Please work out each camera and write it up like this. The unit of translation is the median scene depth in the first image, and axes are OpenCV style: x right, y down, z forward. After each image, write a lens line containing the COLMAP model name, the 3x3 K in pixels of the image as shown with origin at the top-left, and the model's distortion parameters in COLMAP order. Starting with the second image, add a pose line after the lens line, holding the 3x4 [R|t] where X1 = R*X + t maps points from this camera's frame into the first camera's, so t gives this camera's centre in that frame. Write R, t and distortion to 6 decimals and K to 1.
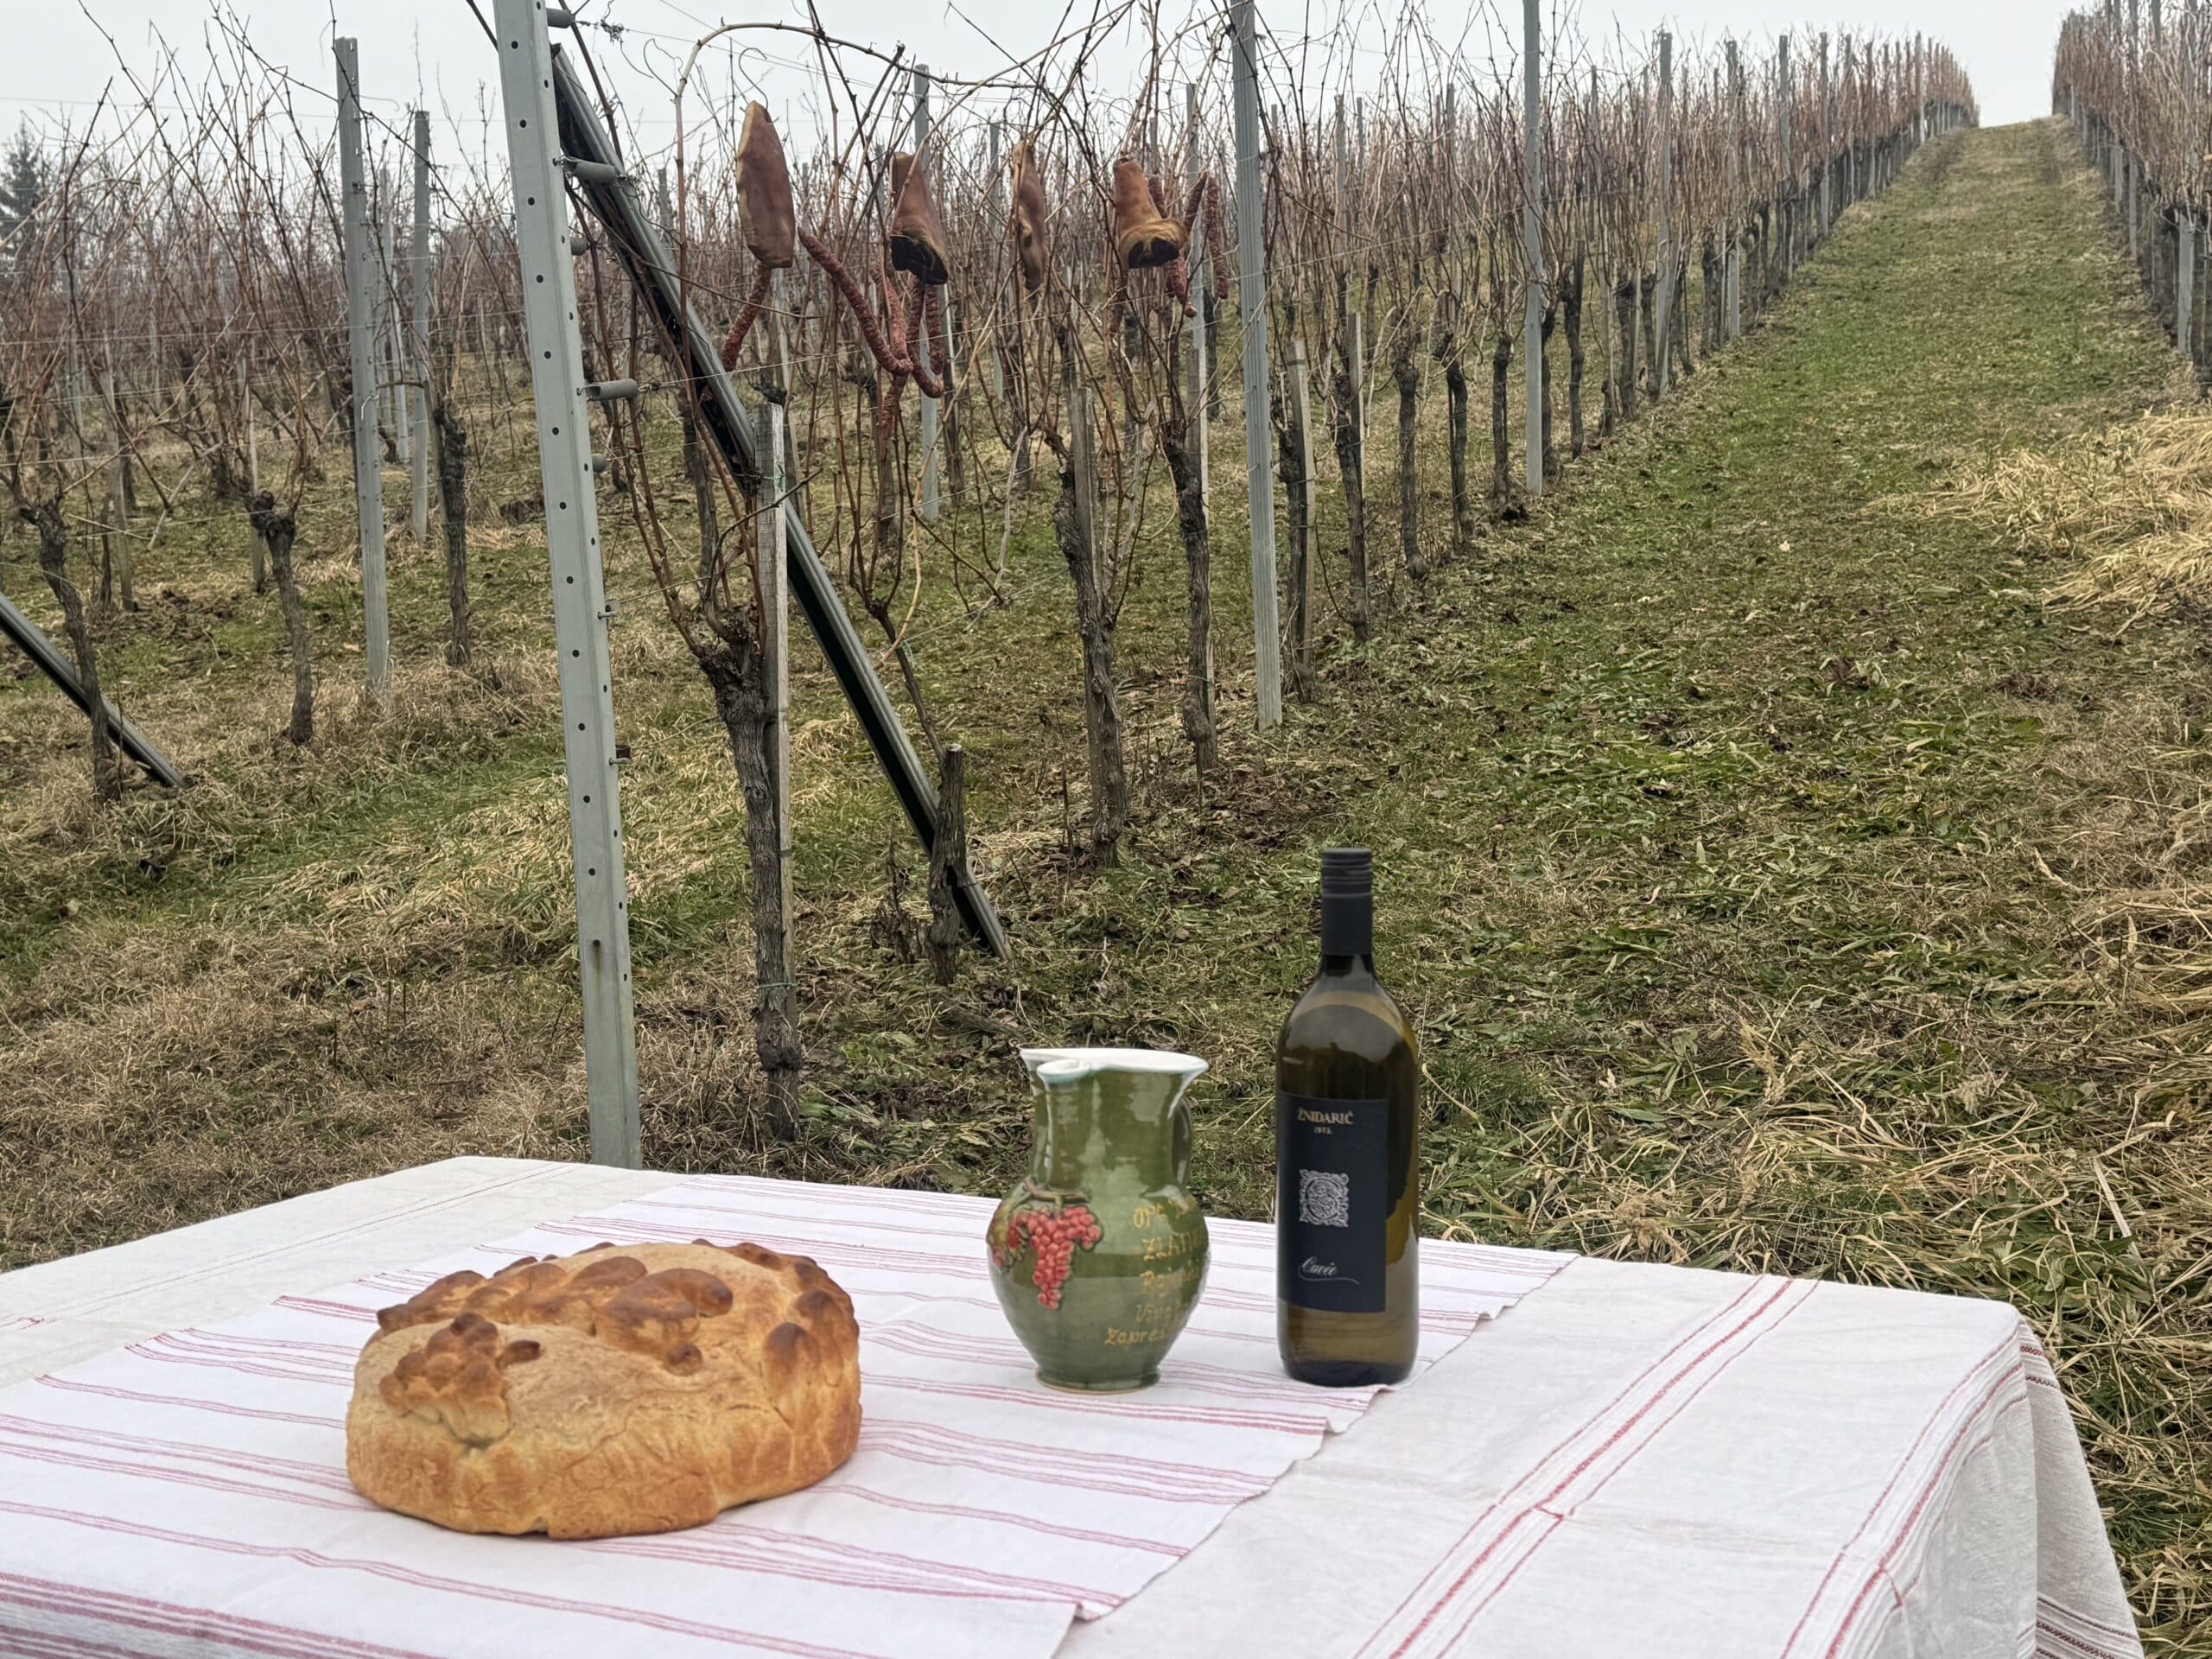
lens RADIAL K [[2583.7, 0, 1106.0], [0, 2583.7, 829.5], [0, 0, 1]] dist [0.026750, 0.004600]
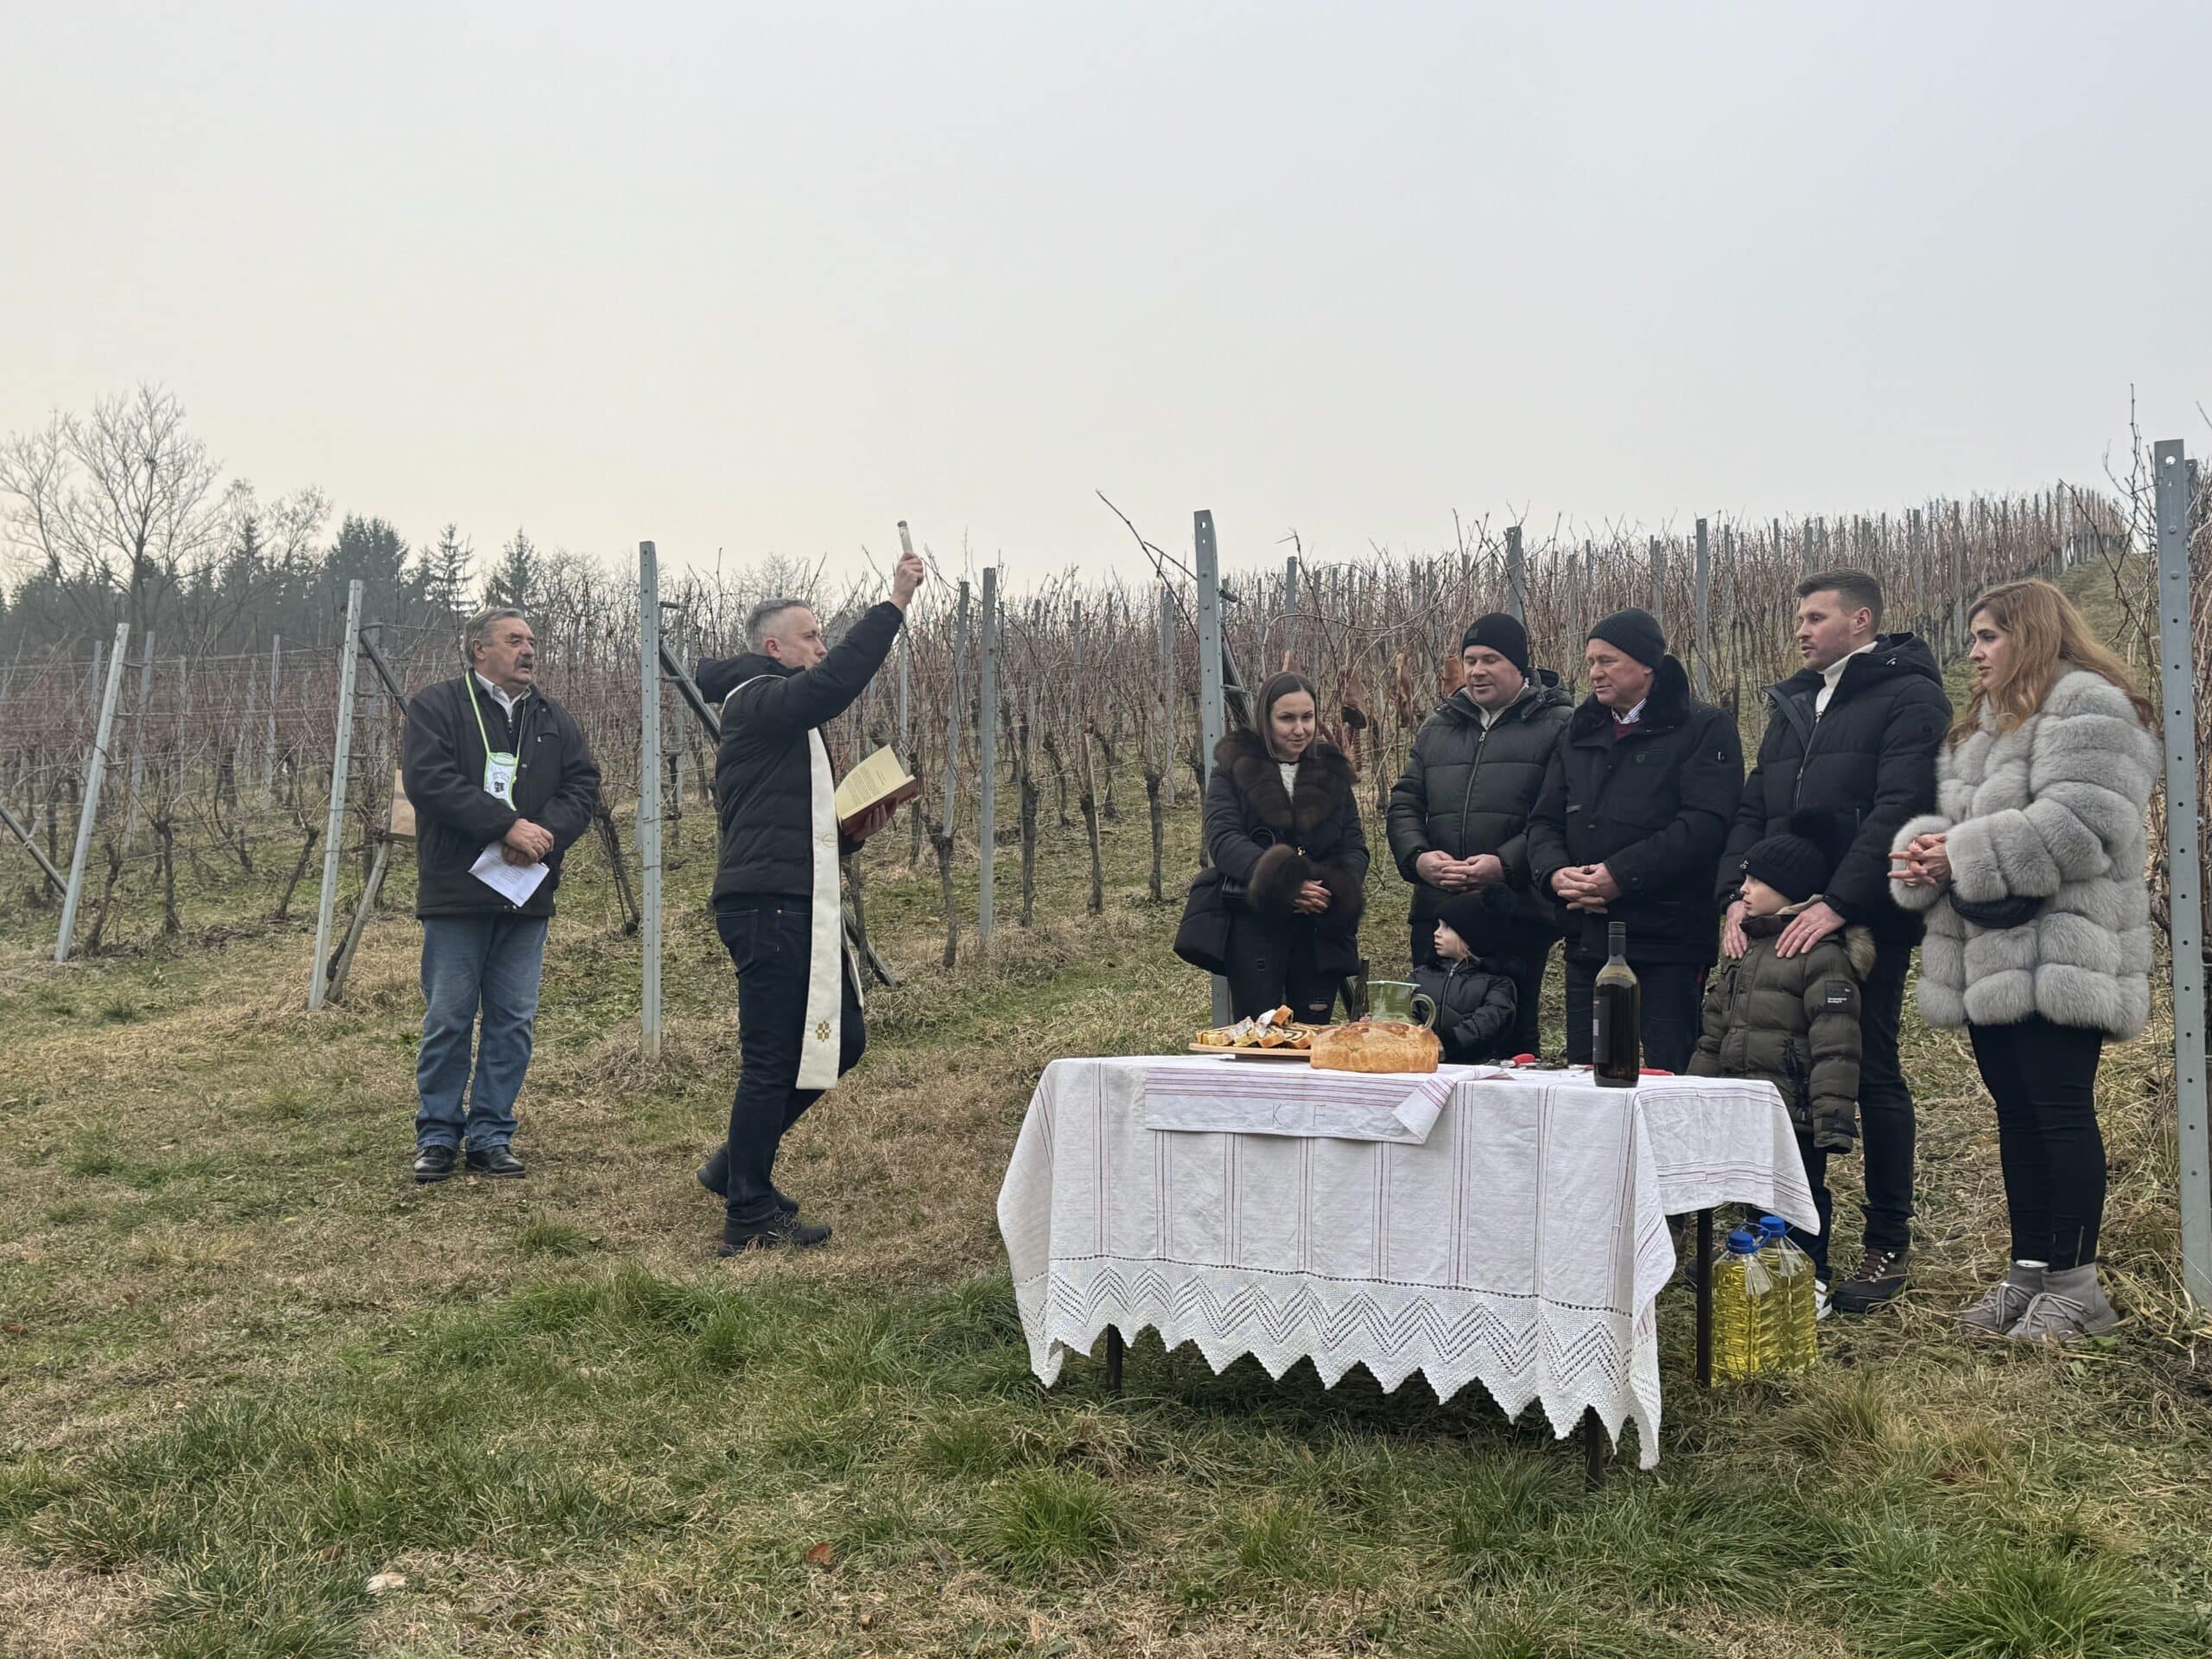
lens RADIAL K [[2316.3, 0, 1106.0], [0, 2316.3, 829.5], [0, 0, 1]] dist [0.251692, -0.001321]
pose [[0.994429, 0.025732, -0.102222, -0.048870], [-0.038943, 0.990823, -0.129431, 0.070990], [0.097953, 0.132691, 0.986305, -0.520890]]
